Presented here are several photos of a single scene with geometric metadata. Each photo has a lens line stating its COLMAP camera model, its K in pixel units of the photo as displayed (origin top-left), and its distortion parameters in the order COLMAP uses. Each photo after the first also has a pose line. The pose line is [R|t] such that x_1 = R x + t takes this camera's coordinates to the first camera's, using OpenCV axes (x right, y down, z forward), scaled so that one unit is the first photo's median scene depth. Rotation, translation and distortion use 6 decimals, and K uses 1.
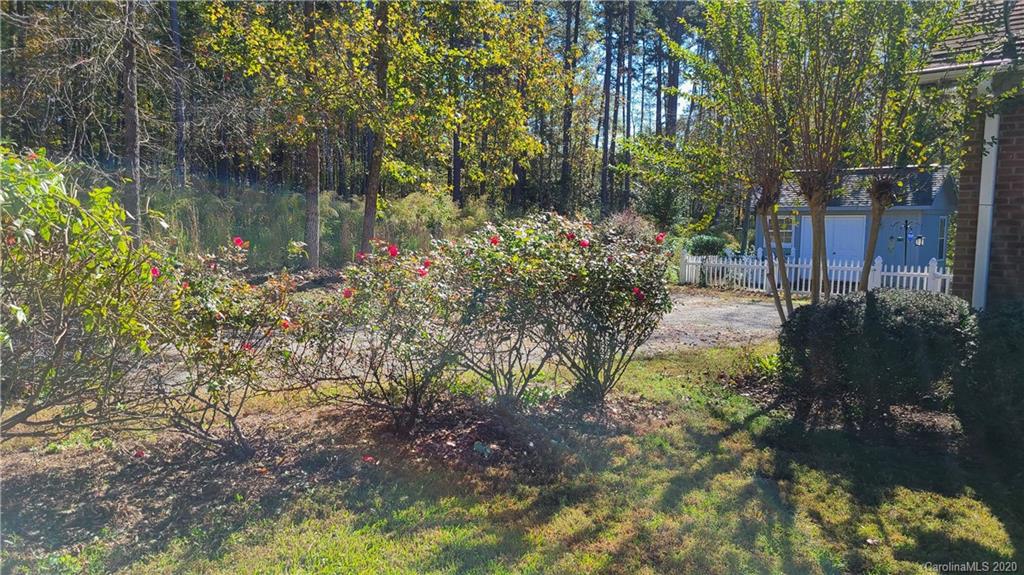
lens RADIAL K [[747.4, 0, 512.0], [0, 747.4, 287.5], [0, 0, 1]] dist [0.008620, -0.000926]
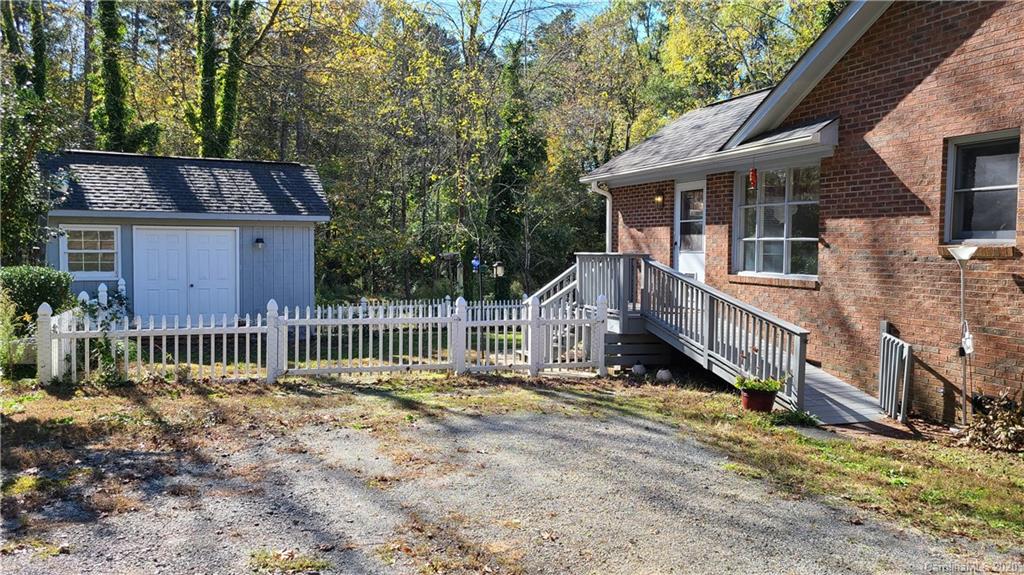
lens RADIAL K [[747.4, 0, 512.0], [0, 747.4, 287.5], [0, 0, 1]] dist [0.008620, -0.000926]
pose [[0.439019, -0.063775, 0.896212, -0.046311], [0.073268, 0.996697, 0.035035, -0.048769], [-0.895486, 0.050283, 0.442241, 0.495932]]
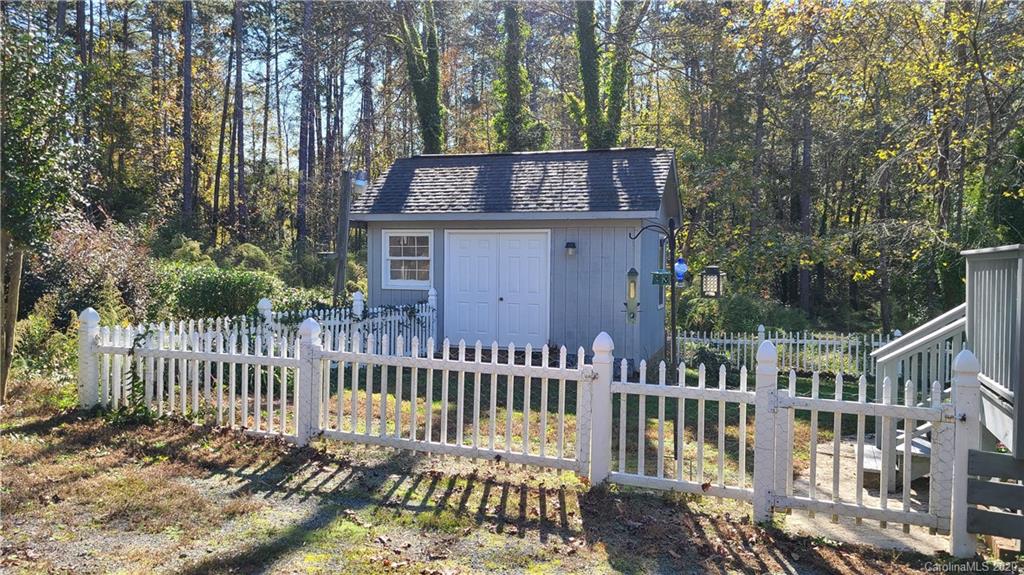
lens RADIAL K [[747.4, 0, 512.0], [0, 747.4, 287.5], [0, 0, 1]] dist [0.008620, -0.000926]
pose [[0.924435, -0.017756, 0.380925, 0.243164], [0.033372, 0.998850, -0.034428, -0.036147], [-0.379875, 0.044538, 0.923965, 0.523919]]
